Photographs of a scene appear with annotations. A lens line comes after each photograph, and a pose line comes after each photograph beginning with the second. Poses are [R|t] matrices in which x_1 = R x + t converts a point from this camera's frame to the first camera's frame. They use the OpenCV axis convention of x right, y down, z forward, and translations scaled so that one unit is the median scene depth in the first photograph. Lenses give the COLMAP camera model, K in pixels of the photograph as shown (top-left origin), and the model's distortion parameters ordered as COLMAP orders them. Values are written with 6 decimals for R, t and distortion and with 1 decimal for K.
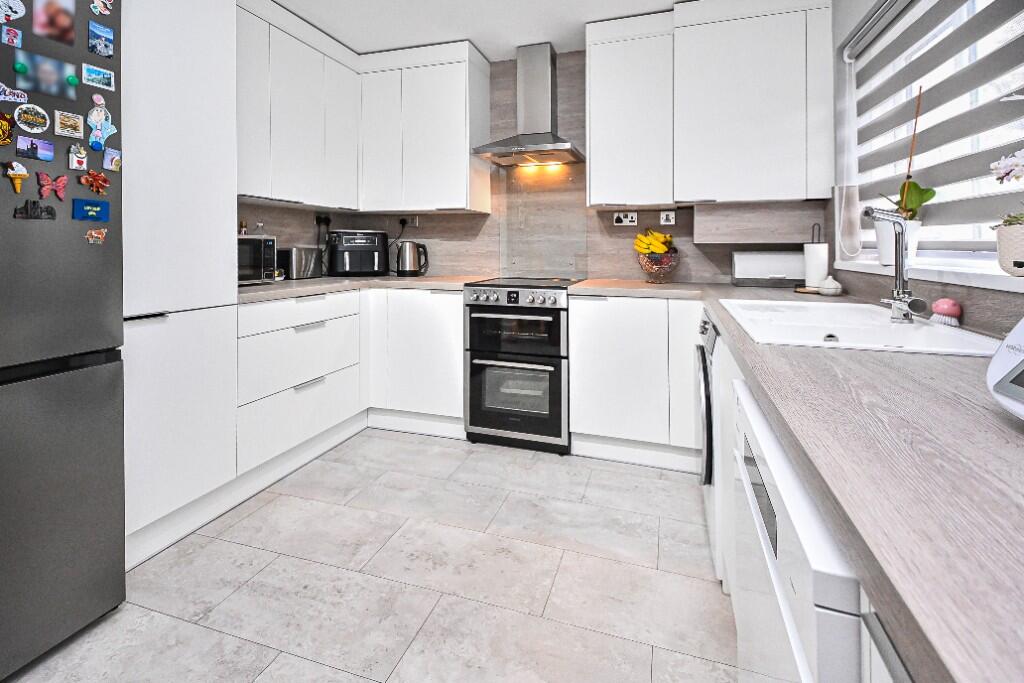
lens RADIAL K [[464.9, 0, 520.2], [0, 464.9, 253.8], [0, 0, 1]] dist [0.025271, -0.016596]
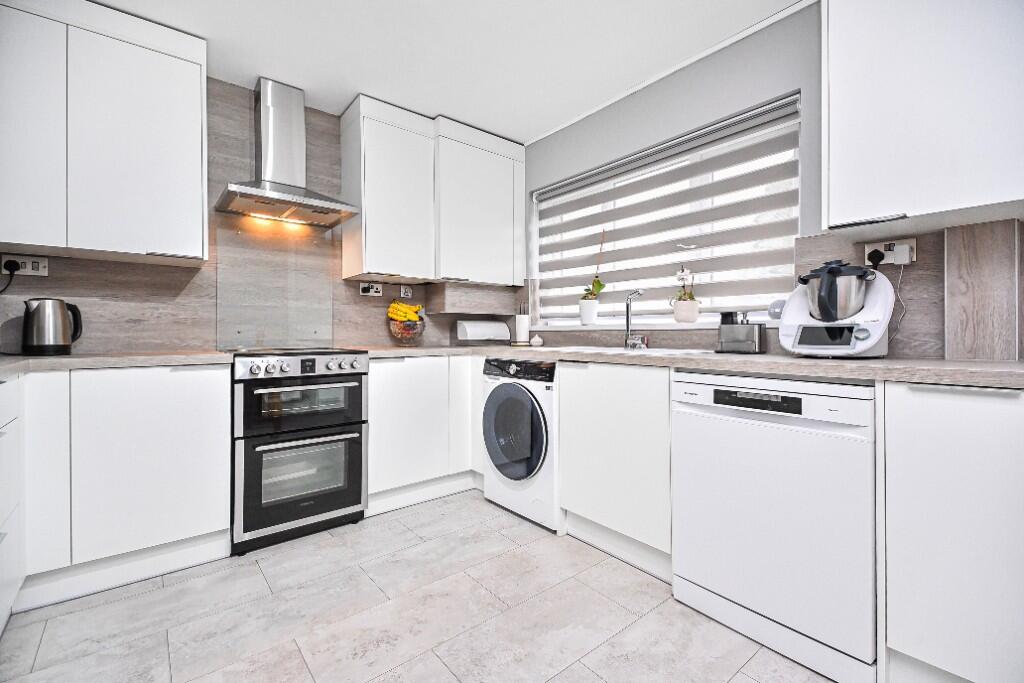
lens RADIAL K [[445.3, 0, 511.7], [0, 445.3, 332.9], [0, 0, 1]] dist [0.041494, -0.001637]
pose [[0.543215, -0.003410, 0.839587, -0.543261], [0.013617, 0.999896, -0.004749, 0.040355], [-0.839483, 0.014013, 0.543205, 0.205389]]
